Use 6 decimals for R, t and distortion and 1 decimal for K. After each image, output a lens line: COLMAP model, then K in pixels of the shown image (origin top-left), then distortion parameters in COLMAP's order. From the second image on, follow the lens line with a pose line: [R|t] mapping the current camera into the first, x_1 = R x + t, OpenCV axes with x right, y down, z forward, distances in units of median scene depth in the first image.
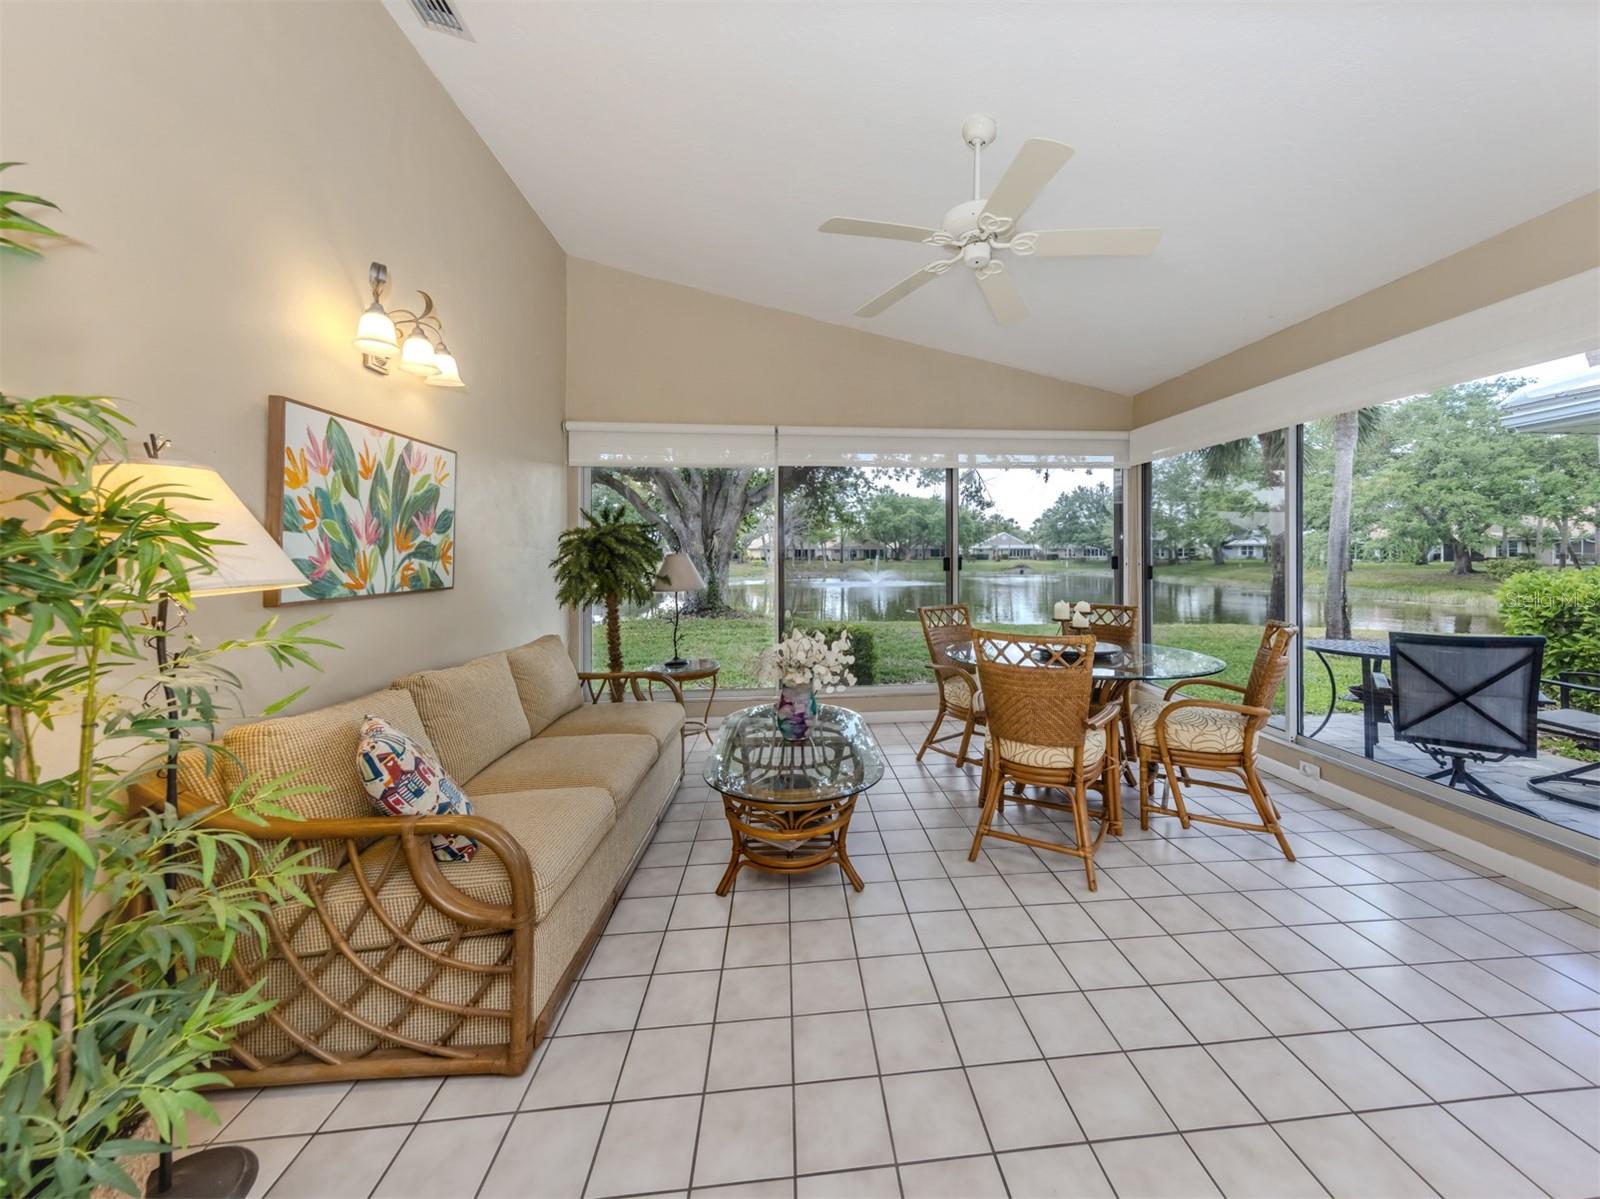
lens RADIAL K [[578.4, 0, 823.5], [0, 578.4, 561.3], [0, 0, 1]] dist [0.006603, -0.001363]
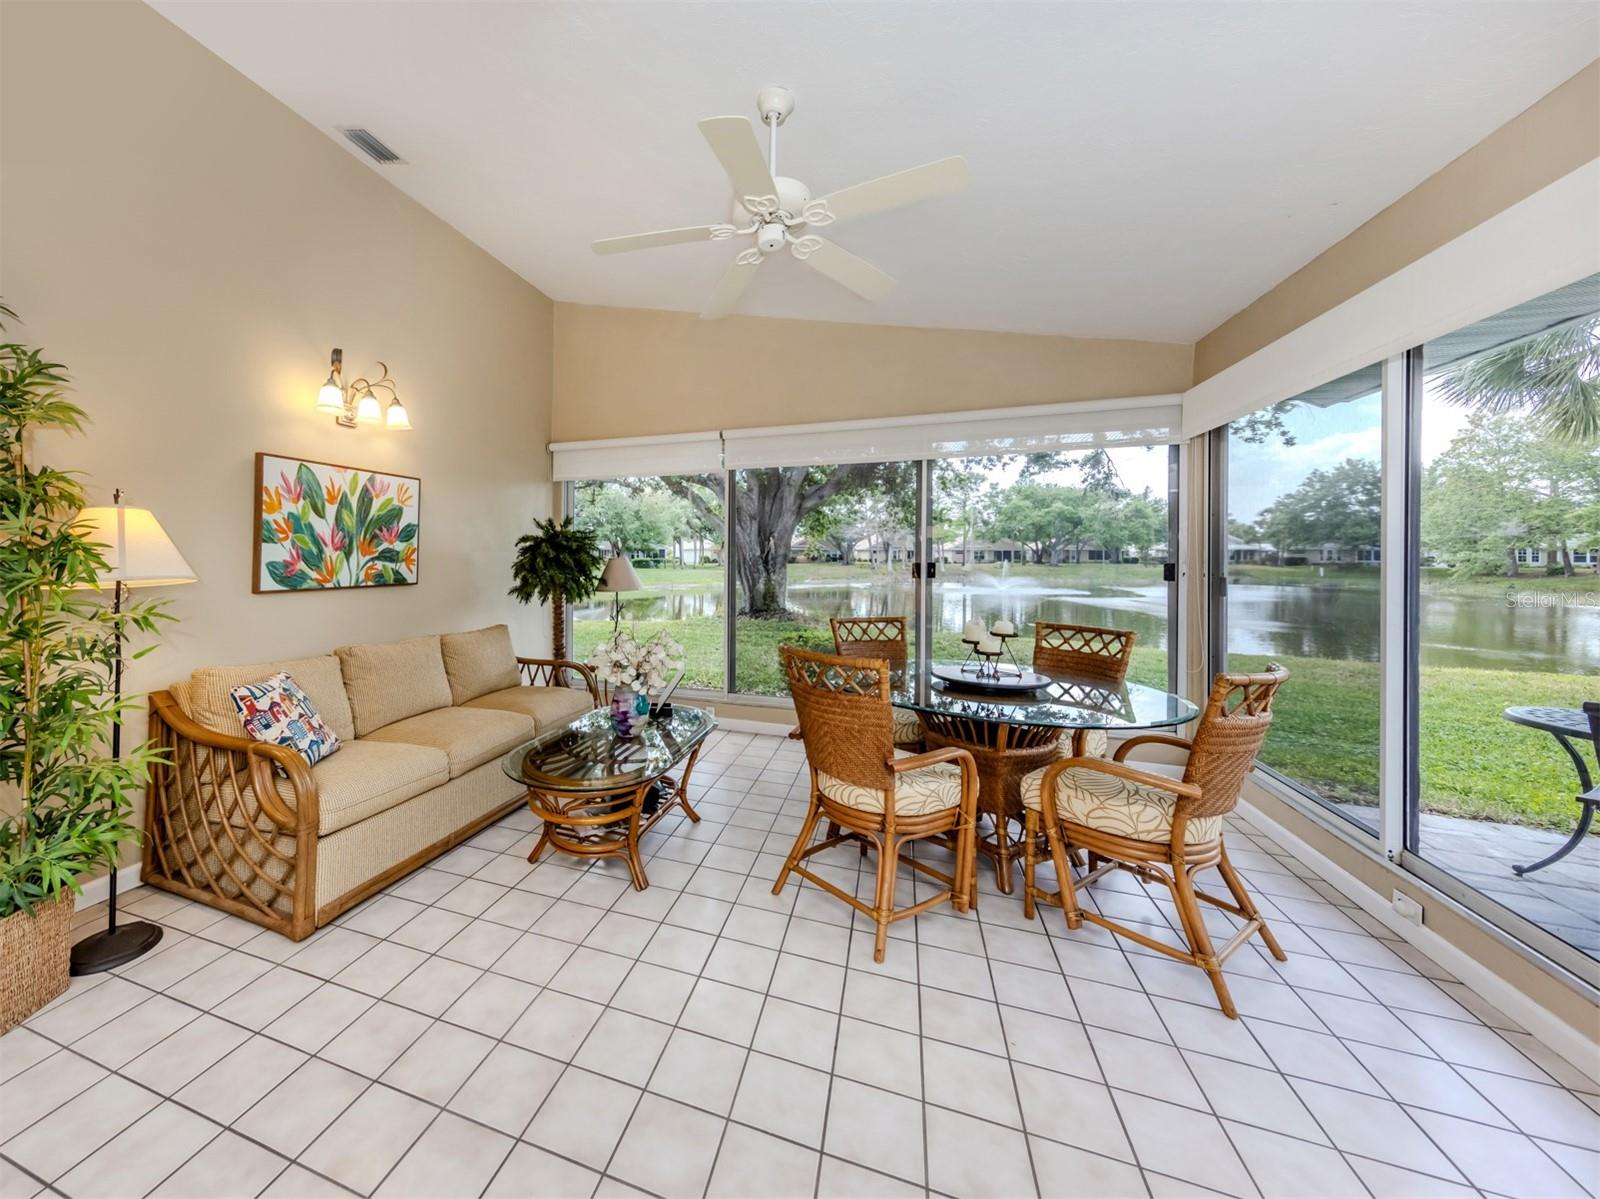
lens RADIAL K [[578.4, 0, 662.0], [0, 578.4, 561.5], [0, 0, 1]] dist [0.006603, -0.001363]
pose [[0.895584, 0.008400, -0.444813, 0.371075], [-0.008999, 0.999959, 0.000766, -0.008021], [0.444801, 0.003316, 0.895623, 0.068965]]
